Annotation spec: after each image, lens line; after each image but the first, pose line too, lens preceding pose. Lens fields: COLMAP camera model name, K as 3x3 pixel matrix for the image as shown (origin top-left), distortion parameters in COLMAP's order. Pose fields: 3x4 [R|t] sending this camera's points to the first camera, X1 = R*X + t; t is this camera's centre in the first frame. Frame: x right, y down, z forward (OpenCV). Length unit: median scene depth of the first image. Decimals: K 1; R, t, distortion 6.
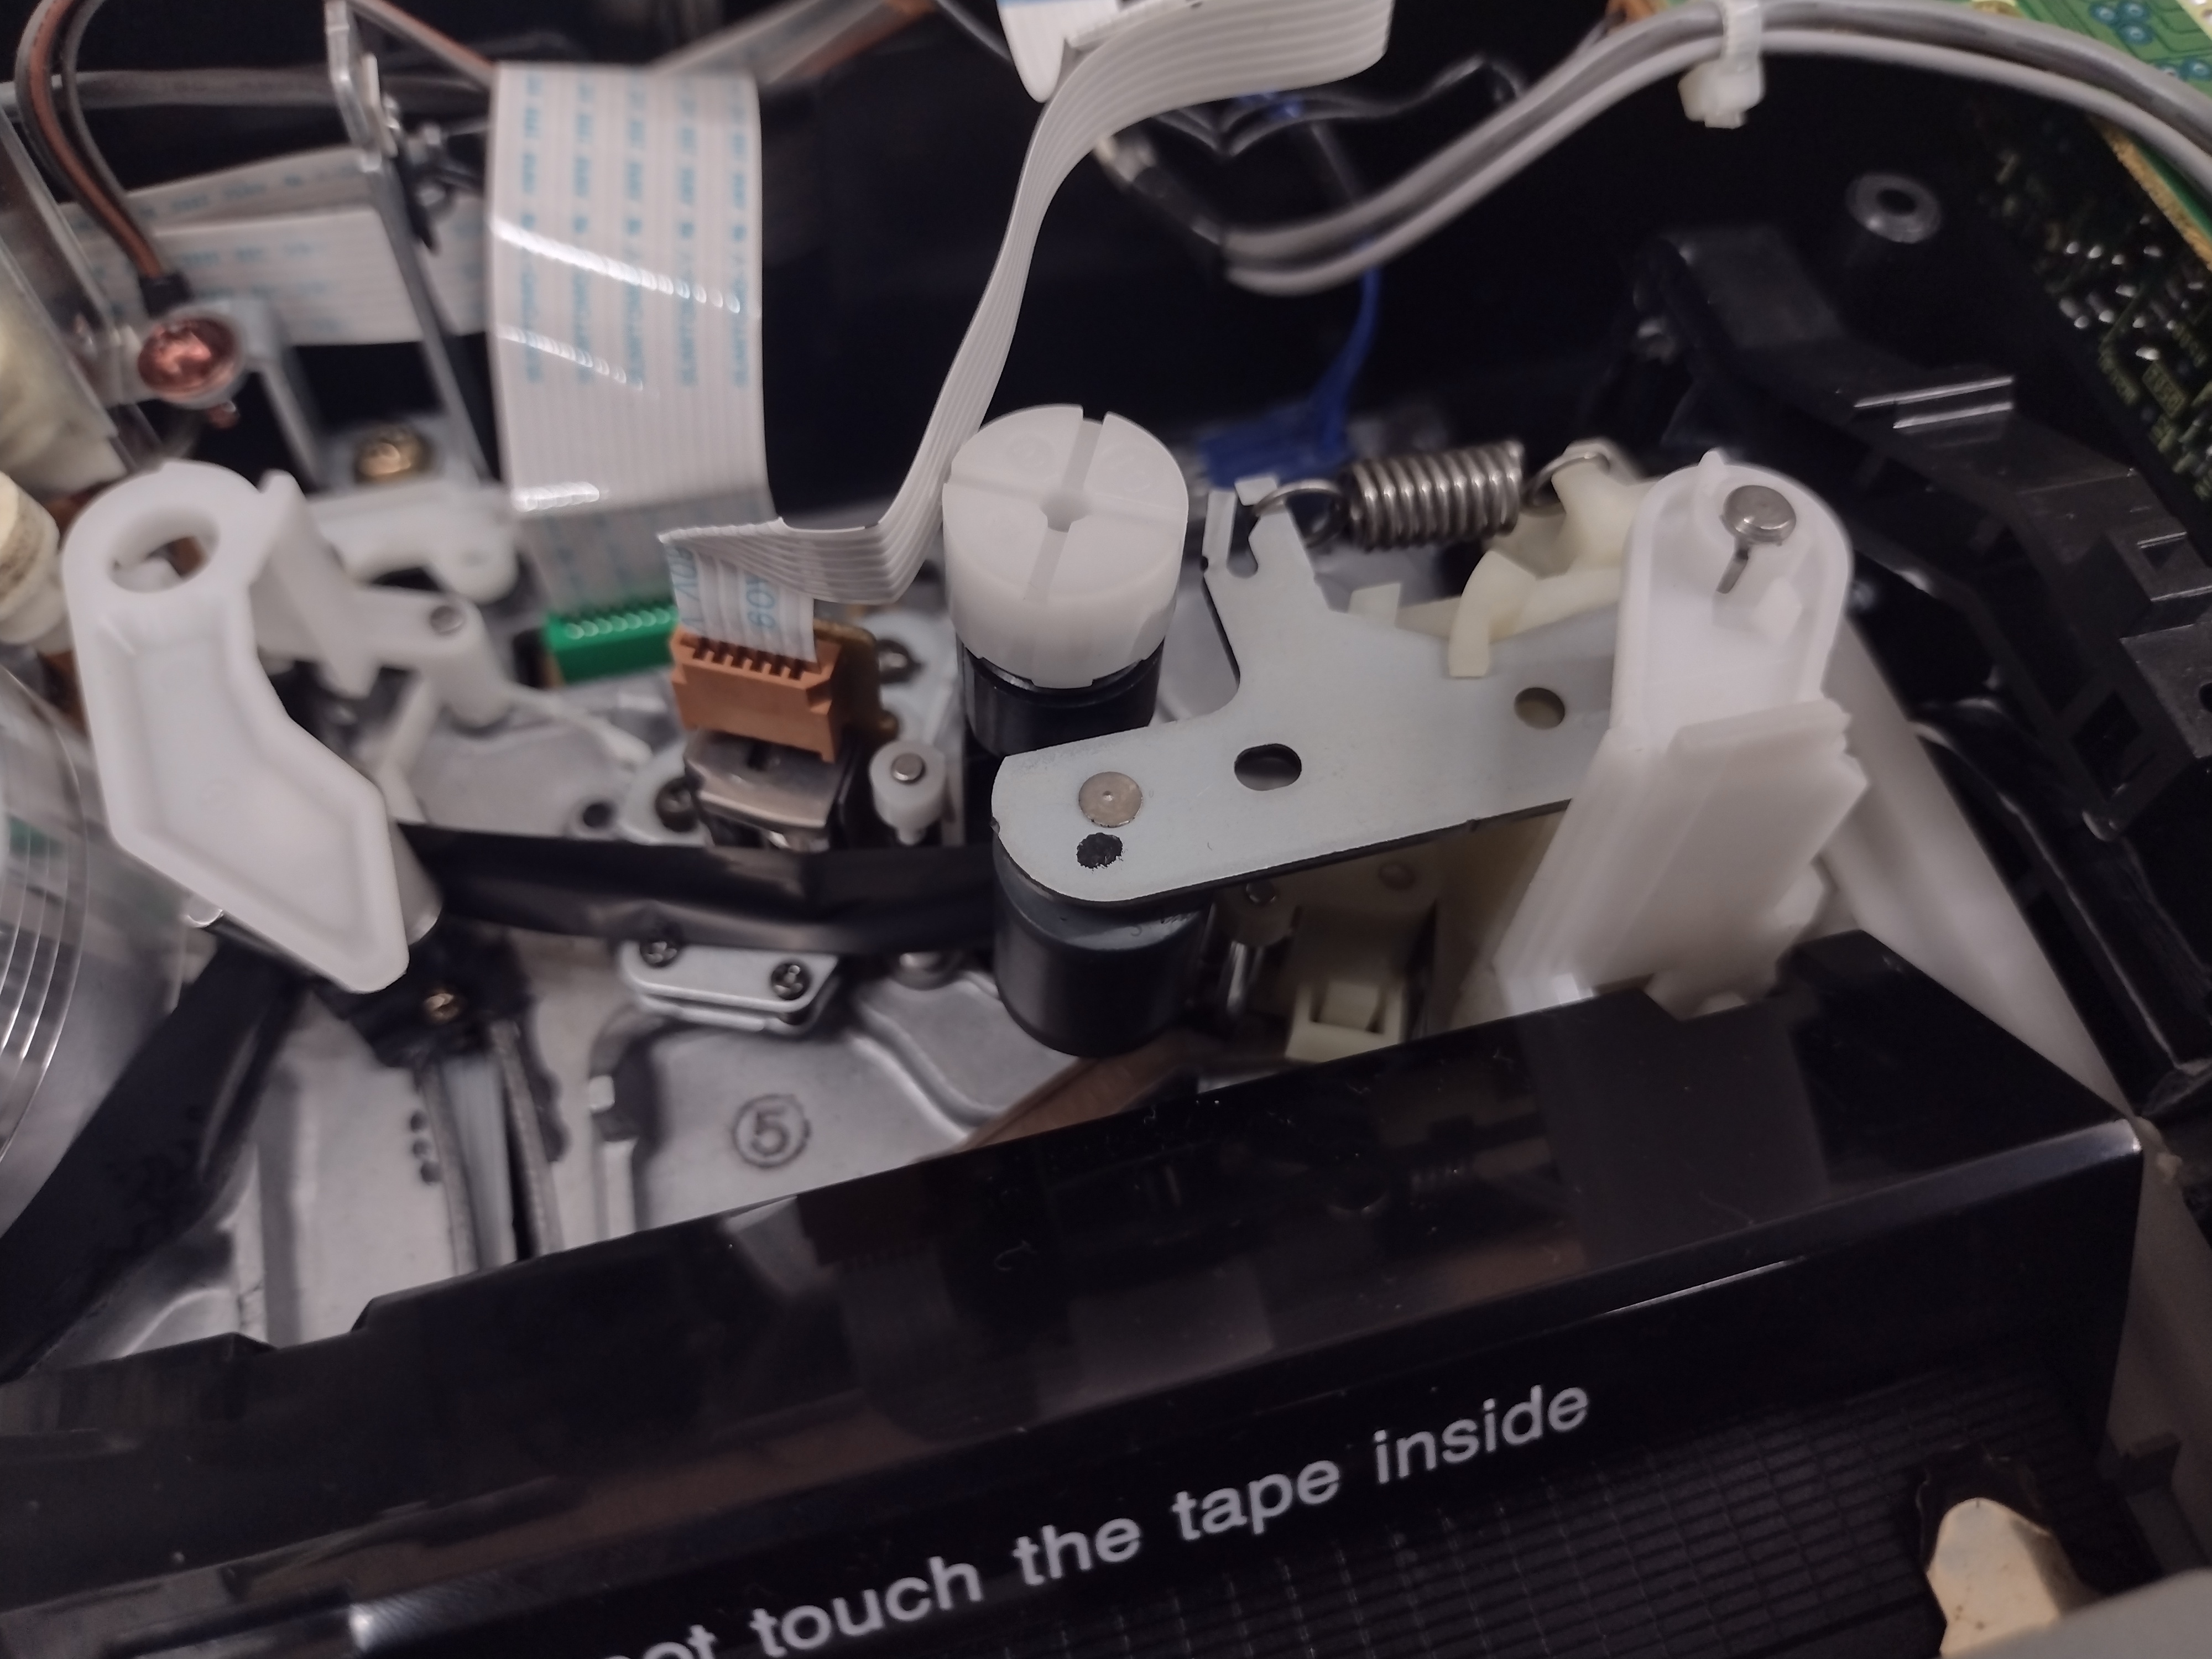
lens RADIAL K [[1762.9, 0, 1106.0], [0, 1762.9, 829.5], [0, 0, 1]] dist [-0.000582, 0.000238]
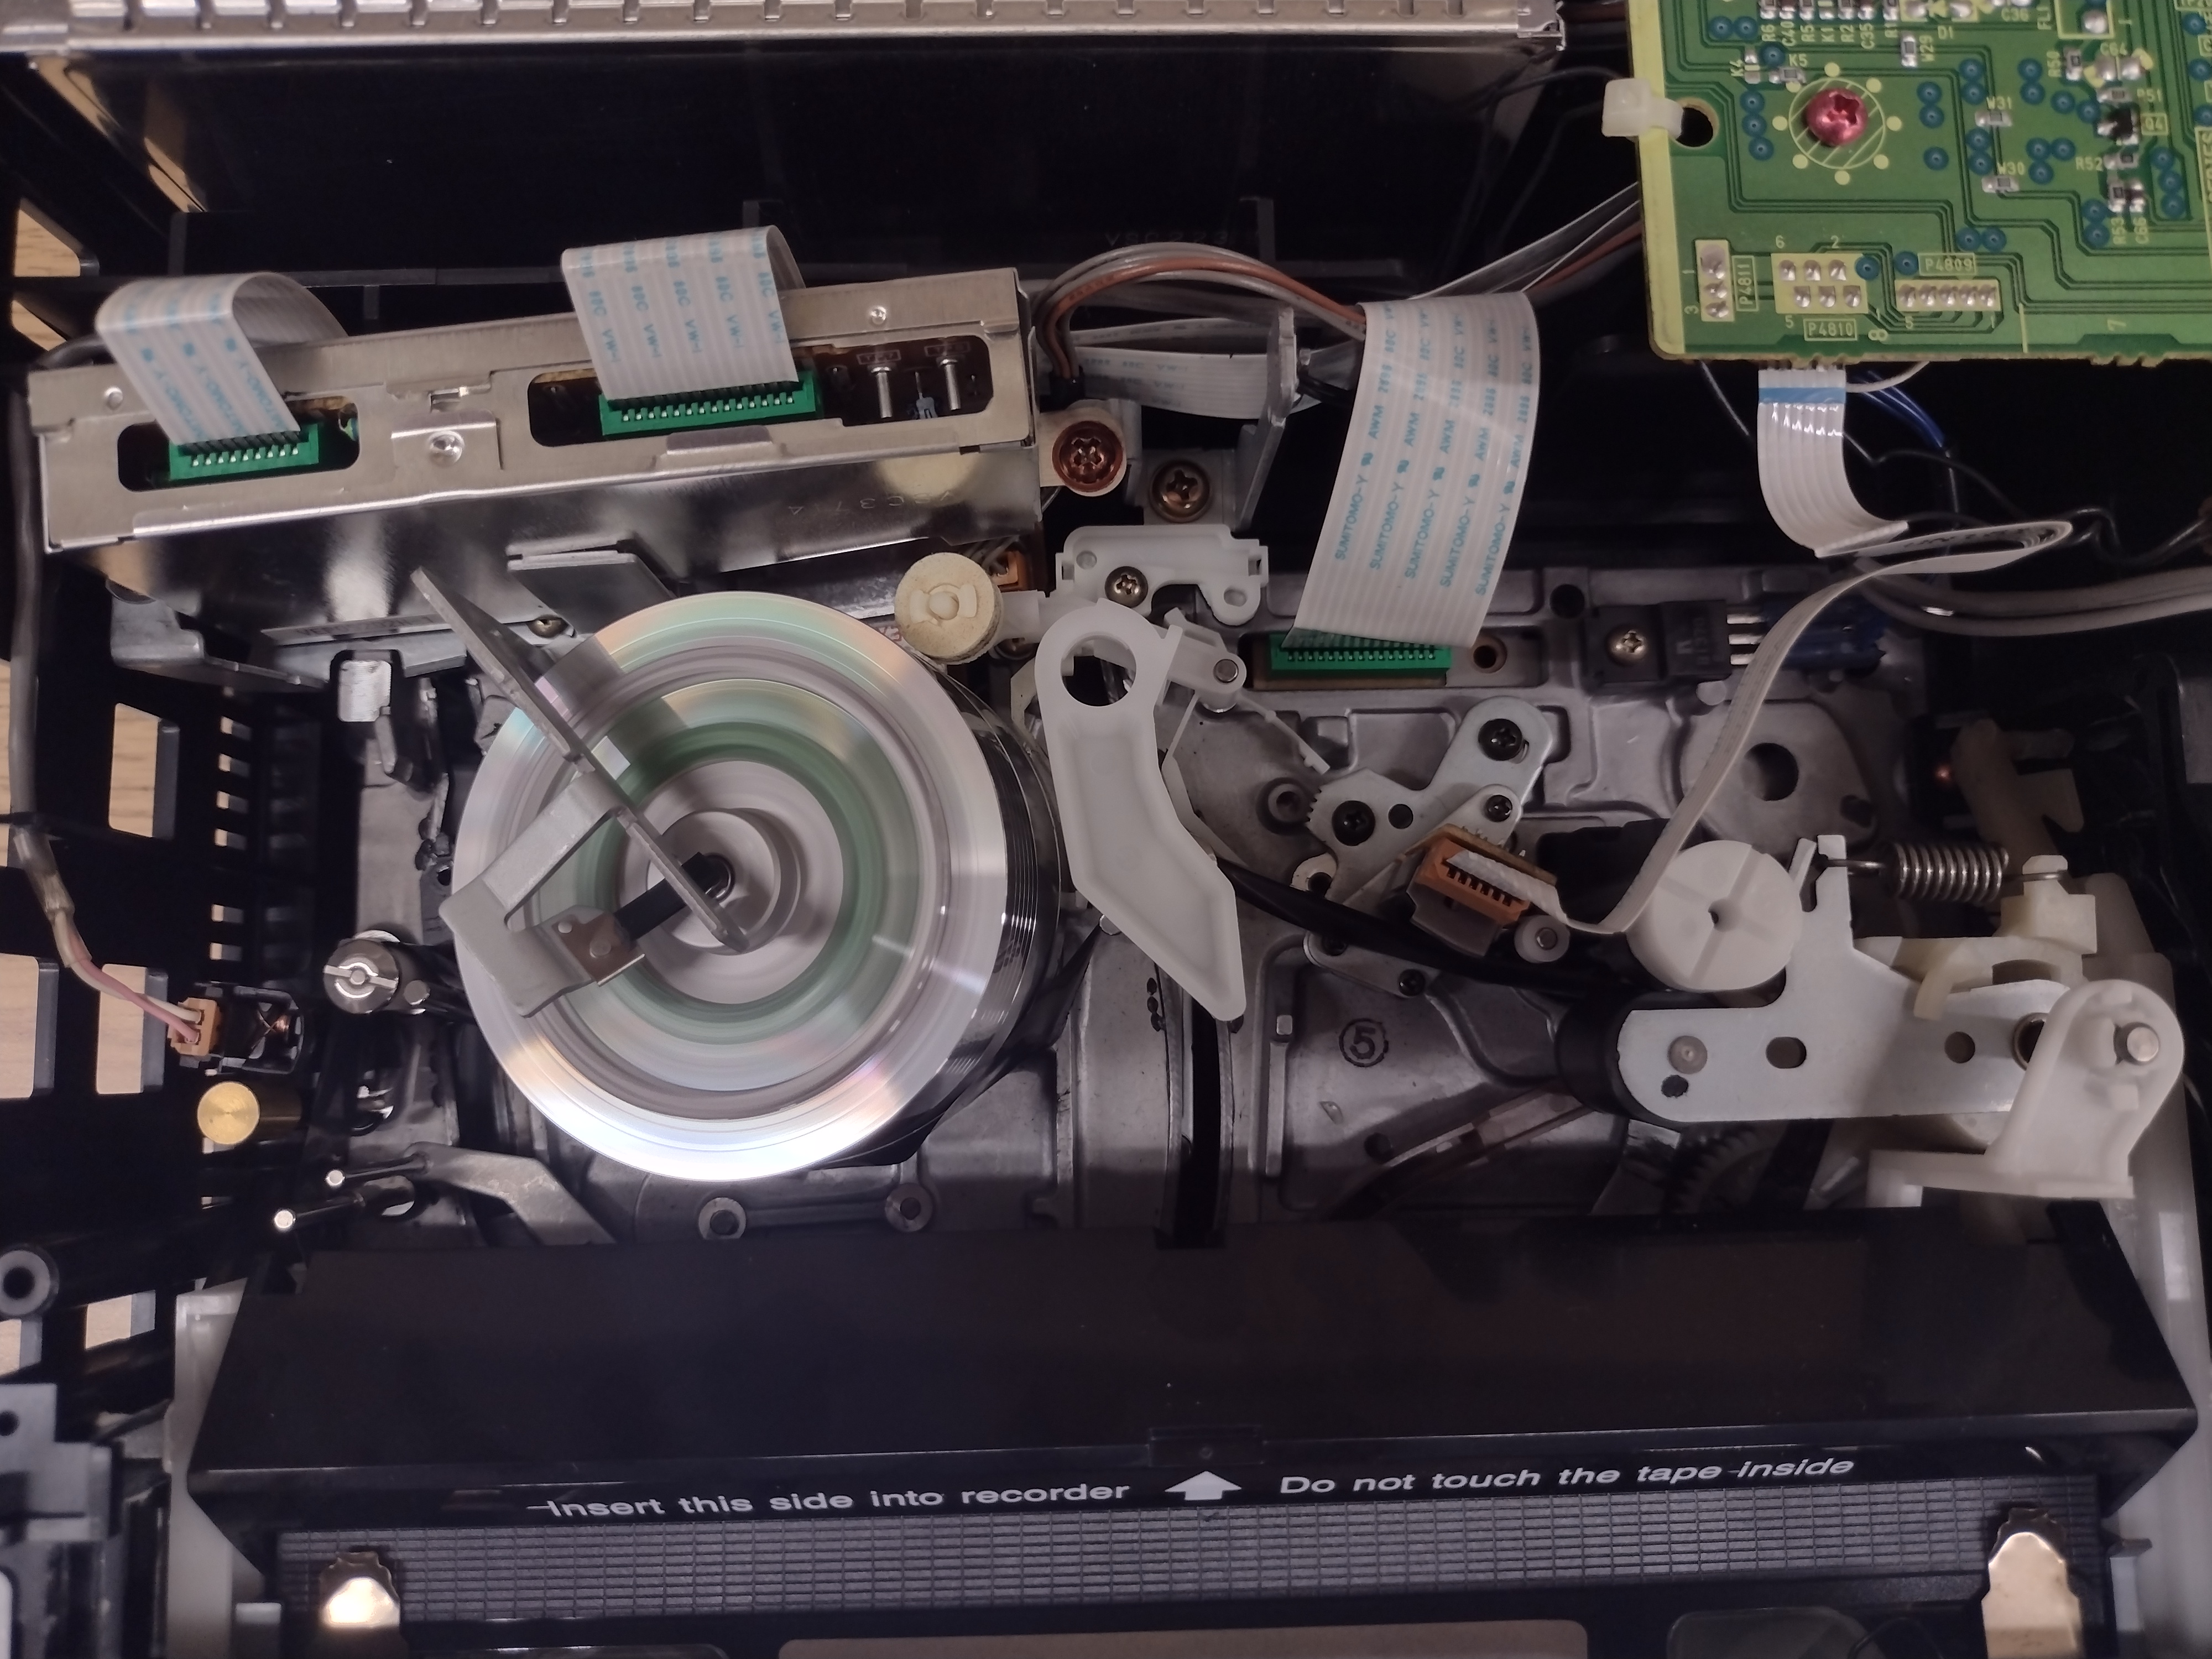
lens RADIAL K [[1694.7, 0, 1106.0], [0, 1694.7, 829.5], [0, 0, 1]] dist [-0.003458, -0.000956]
pose [[0.968748, 0.240125, -0.062183, -0.371515], [-0.198278, 0.900280, 0.387532, -0.554245], [0.149038, -0.363091, 0.919757, -0.375412]]
